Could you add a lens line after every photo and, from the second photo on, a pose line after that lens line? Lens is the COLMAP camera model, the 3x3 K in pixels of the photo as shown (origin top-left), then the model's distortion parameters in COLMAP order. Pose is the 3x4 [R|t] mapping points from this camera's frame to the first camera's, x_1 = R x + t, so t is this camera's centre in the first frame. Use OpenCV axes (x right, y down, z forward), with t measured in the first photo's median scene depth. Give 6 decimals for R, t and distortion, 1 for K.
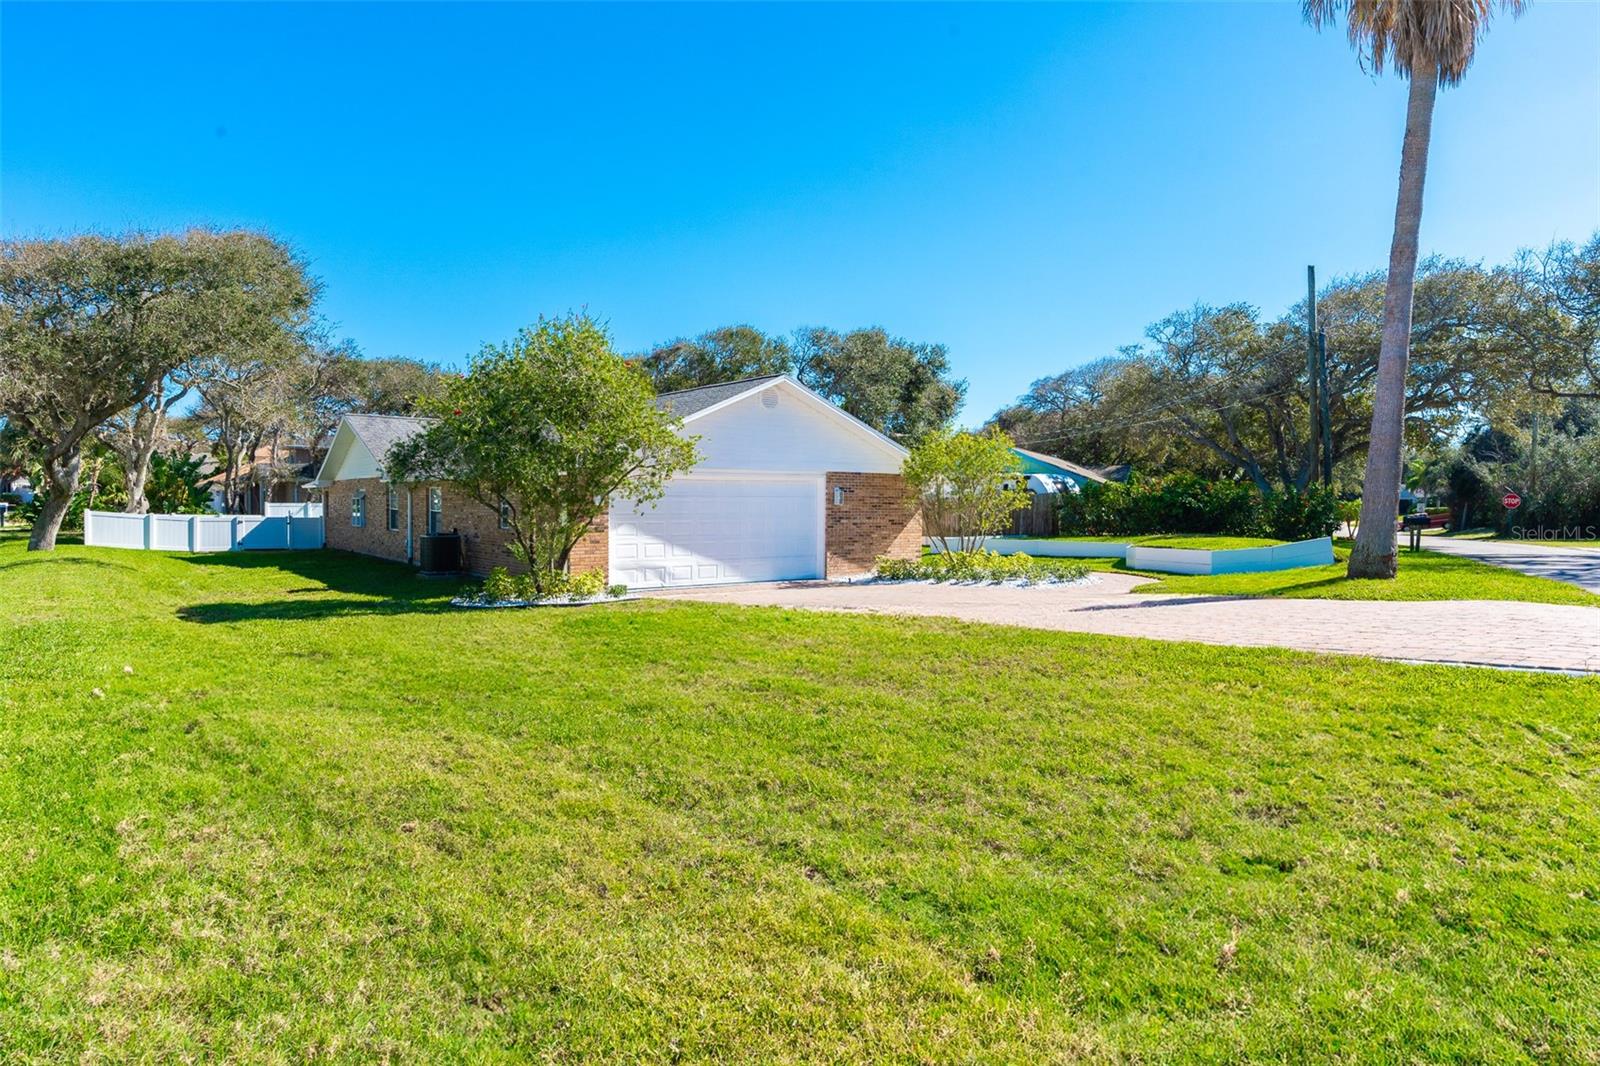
lens RADIAL K [[966.7, 0, 800.1], [0, 966.7, 536.8], [0, 0, 1]] dist [-0.002673, 0.000167]
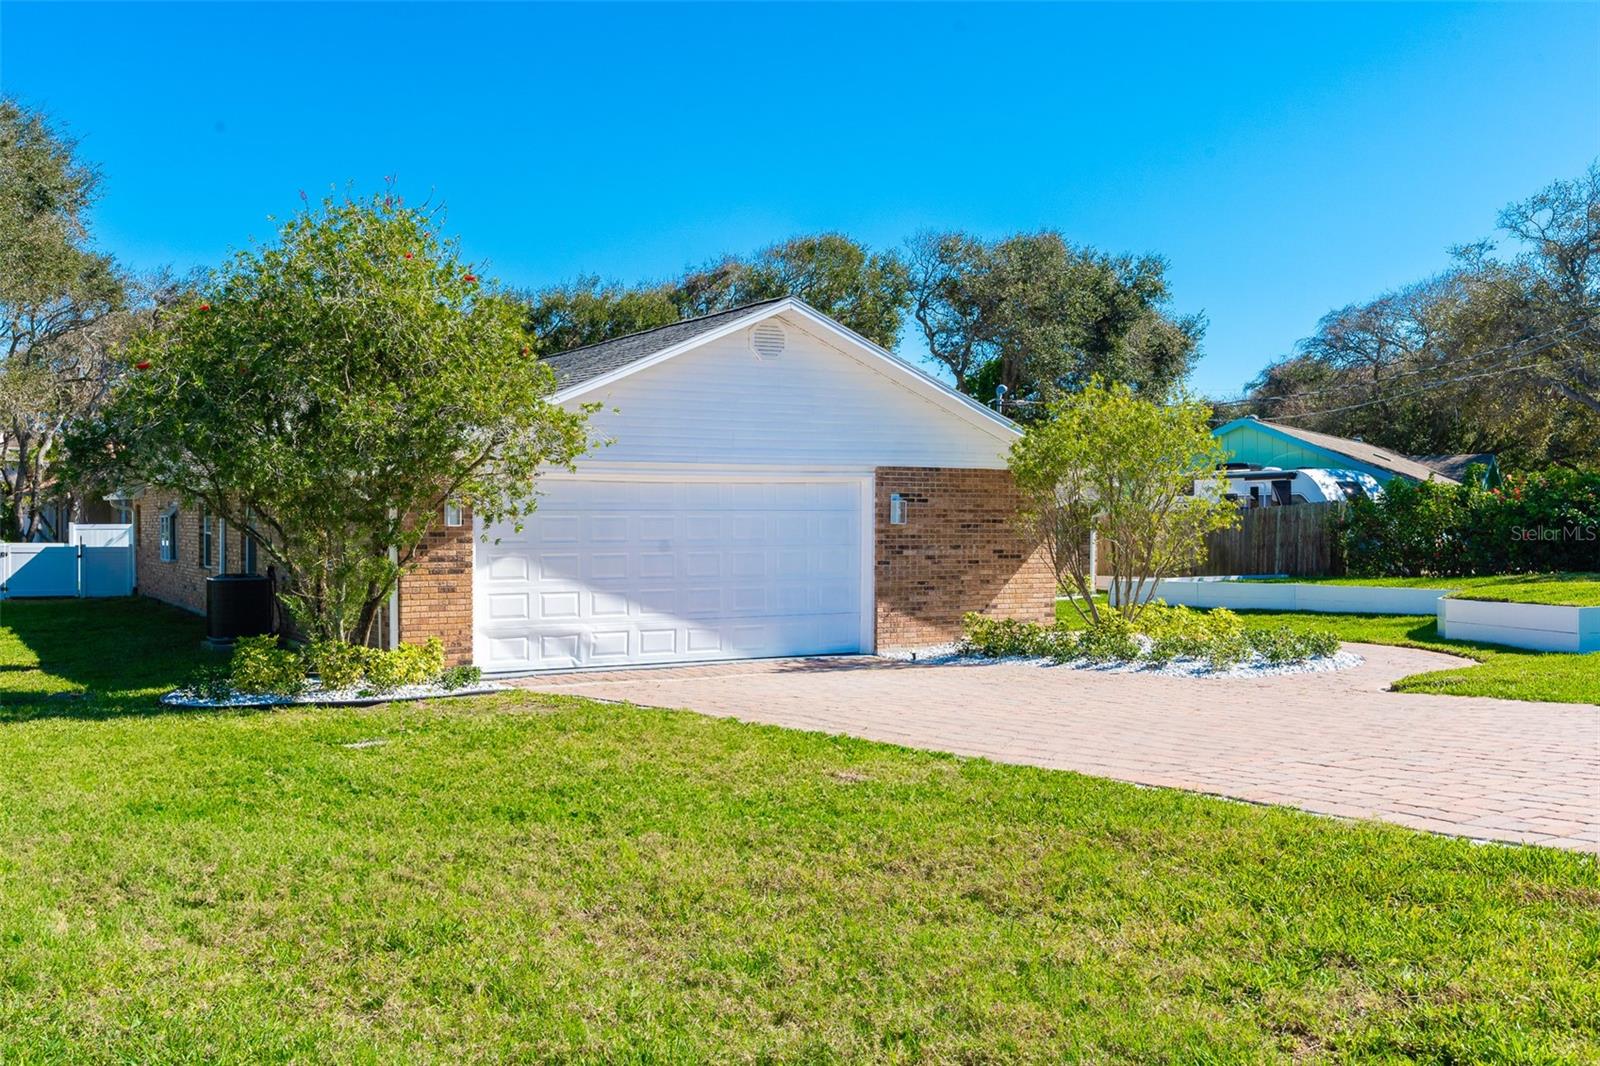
lens RADIAL K [[1517.8, 0, 799.7], [0, 1517.8, 530.3], [0, 0, 1]] dist [0.019209, 0.000000]
pose [[0.993167, -0.003279, -0.116653, 0.080528], [-0.000037, 0.999596, -0.028415, -0.003636], [0.116699, 0.028225, 0.992766, 0.093742]]
